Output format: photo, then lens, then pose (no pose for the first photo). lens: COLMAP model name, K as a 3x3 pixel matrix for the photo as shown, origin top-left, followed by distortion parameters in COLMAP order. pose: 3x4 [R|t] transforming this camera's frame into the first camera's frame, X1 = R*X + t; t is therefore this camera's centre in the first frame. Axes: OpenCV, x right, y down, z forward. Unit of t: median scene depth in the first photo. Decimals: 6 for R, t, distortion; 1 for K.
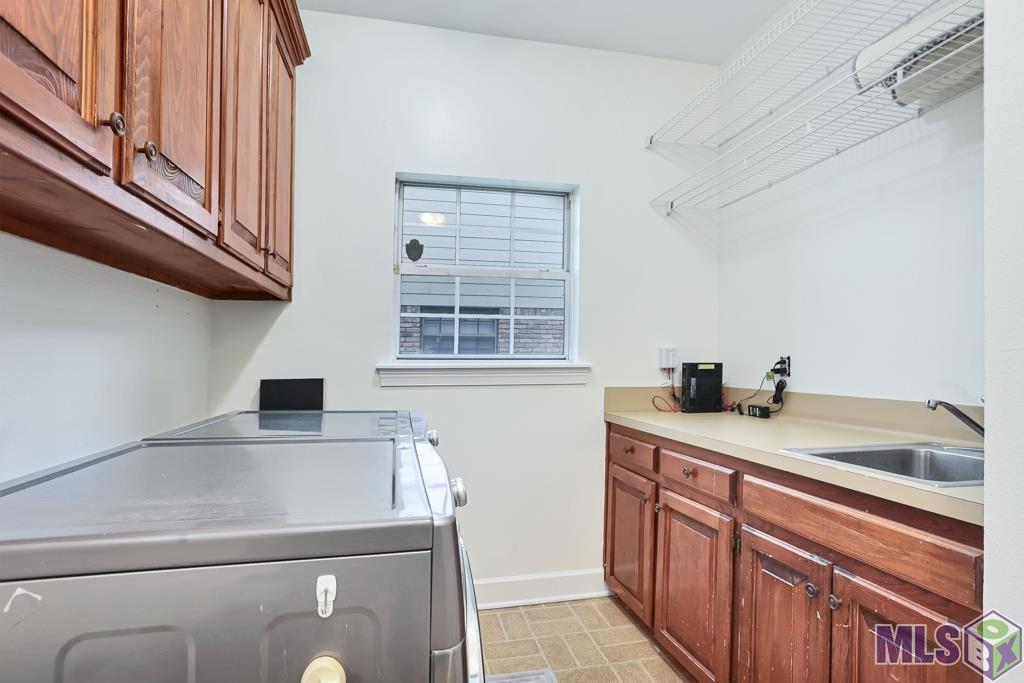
lens RADIAL K [[492.8, 0, 513.2], [0, 492.8, 349.1], [0, 0, 1]] dist [-0.019163, 0.005218]
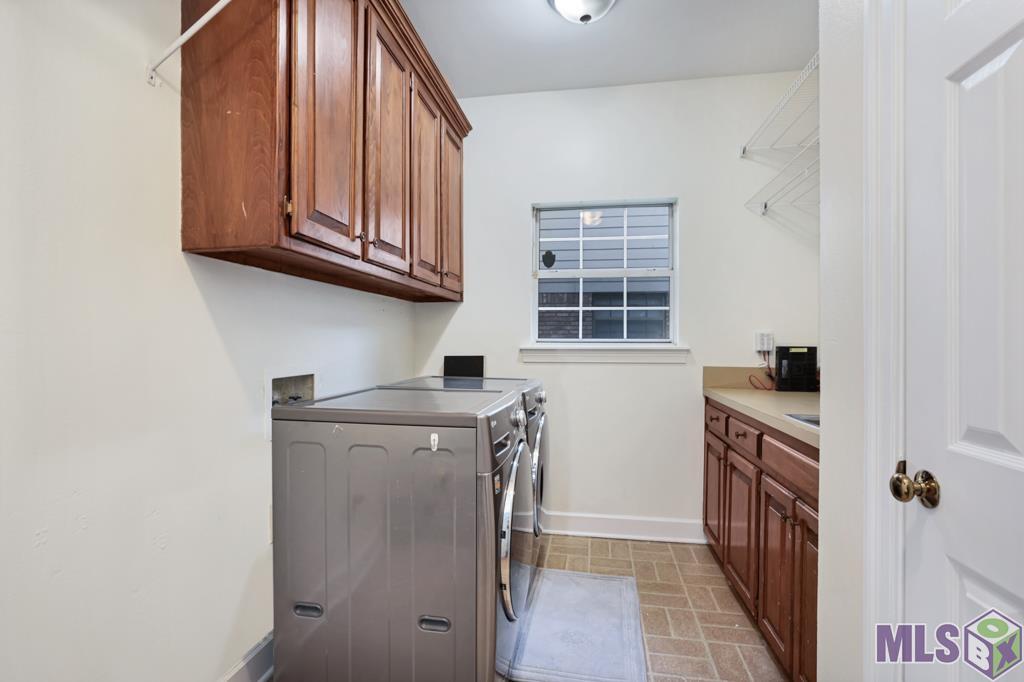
lens RADIAL K [[501.0, 0, 509.4], [0, 501.0, 343.9], [0, 0, 1]] dist [-0.026359, 0.000024]
pose [[0.919907, 0.006007, -0.392091, 0.250790], [0.004705, 0.999642, 0.026354, -0.011473], [0.392109, -0.026087, 0.919549, -0.302132]]
